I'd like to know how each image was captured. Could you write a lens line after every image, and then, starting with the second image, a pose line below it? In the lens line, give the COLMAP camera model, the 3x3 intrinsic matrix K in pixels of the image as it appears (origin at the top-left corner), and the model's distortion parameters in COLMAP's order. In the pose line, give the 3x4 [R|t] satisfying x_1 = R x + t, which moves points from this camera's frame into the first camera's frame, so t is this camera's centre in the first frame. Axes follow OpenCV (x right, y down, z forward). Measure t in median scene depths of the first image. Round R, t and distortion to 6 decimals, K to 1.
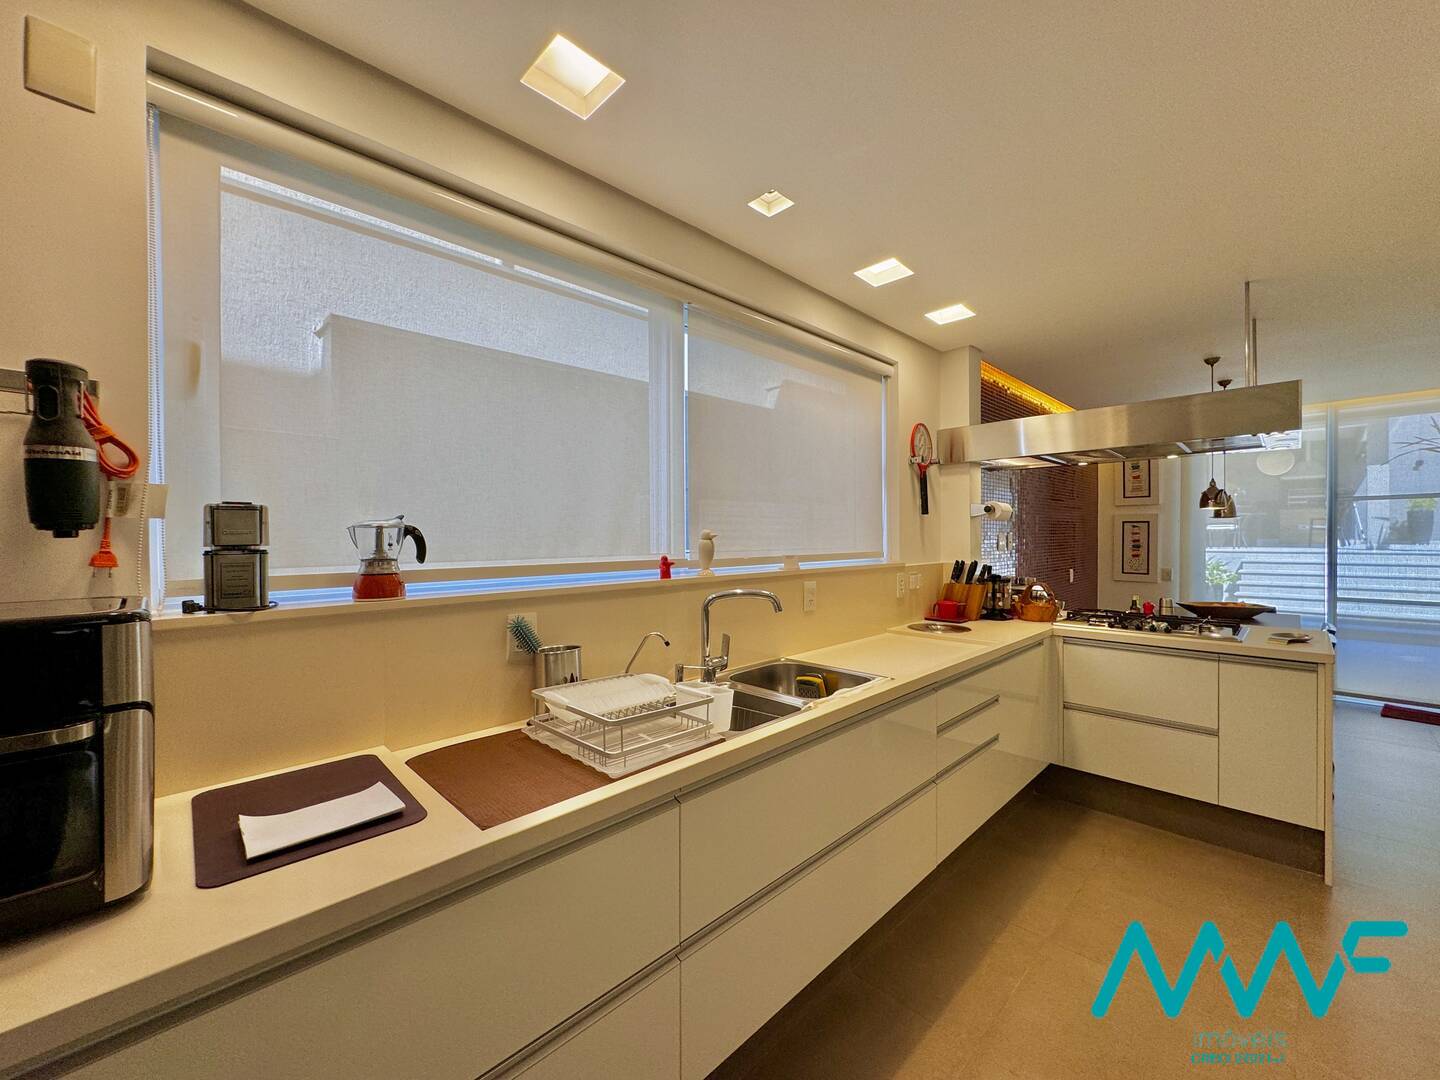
lens RADIAL K [[574.9, 0, 718.5], [0, 574.9, 539.1], [0, 0, 1]] dist [-0.000152, -0.000012]
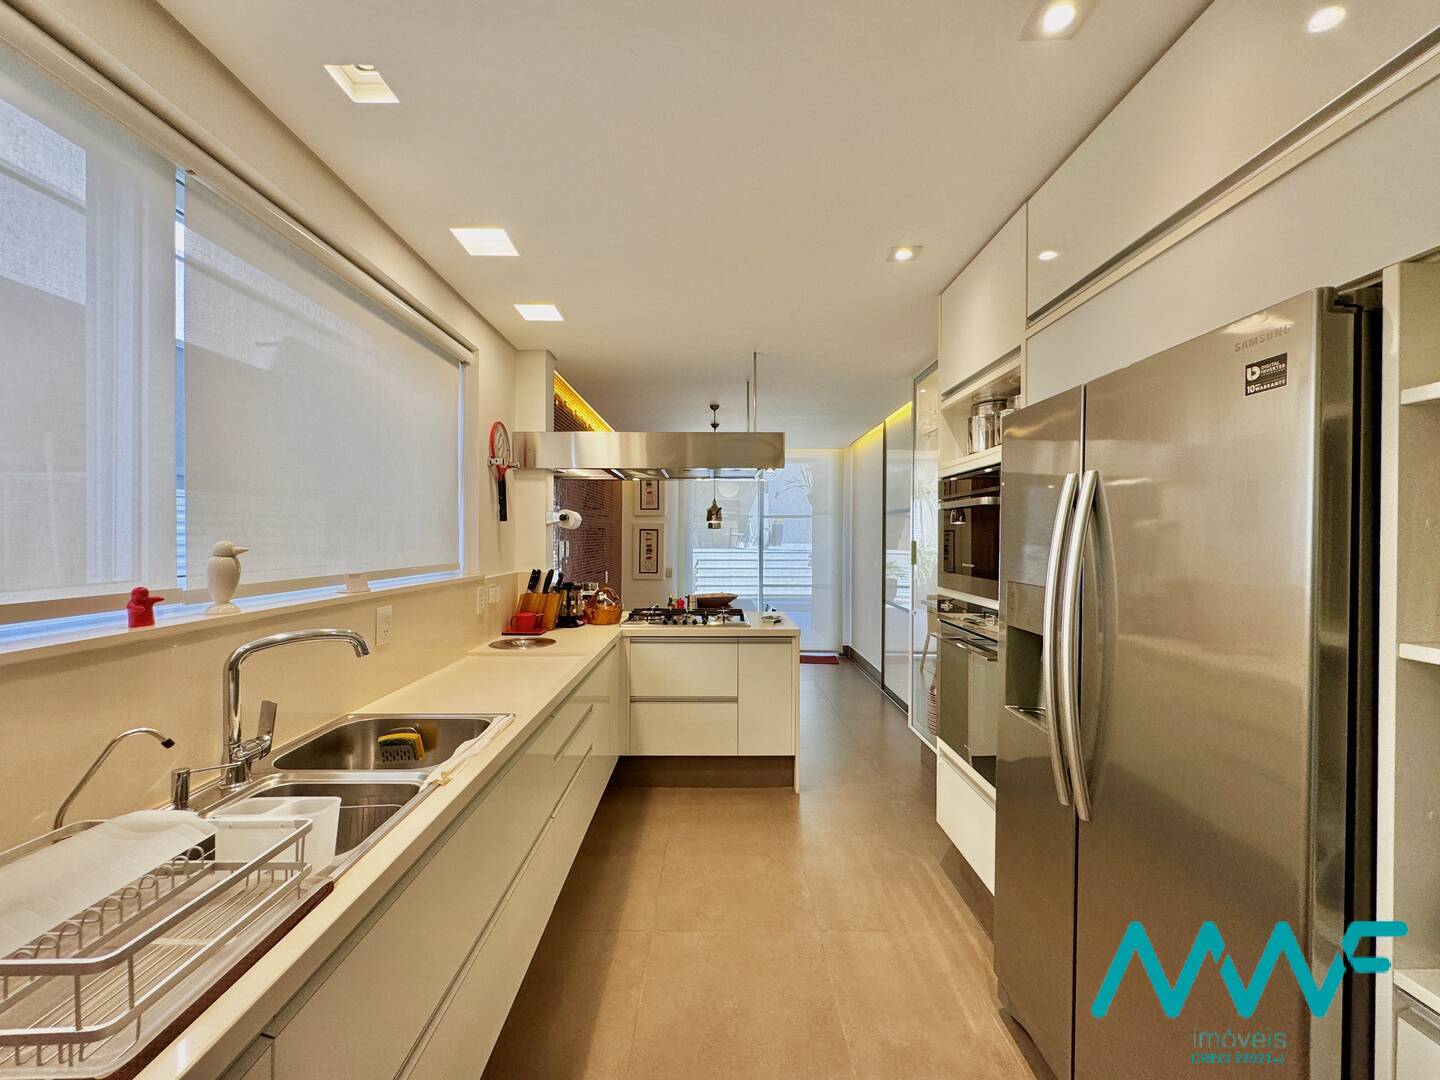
lens RADIAL K [[574.9, 0, 718.3], [0, 574.9, 538.7], [0, 0, 1]] dist [-0.000152, -0.000012]
pose [[0.697293, 0.005145, 0.716768, -0.071356], [-0.002010, 0.999984, -0.005222, -0.012006], [-0.716784, 0.002200, 0.697292, 0.124916]]
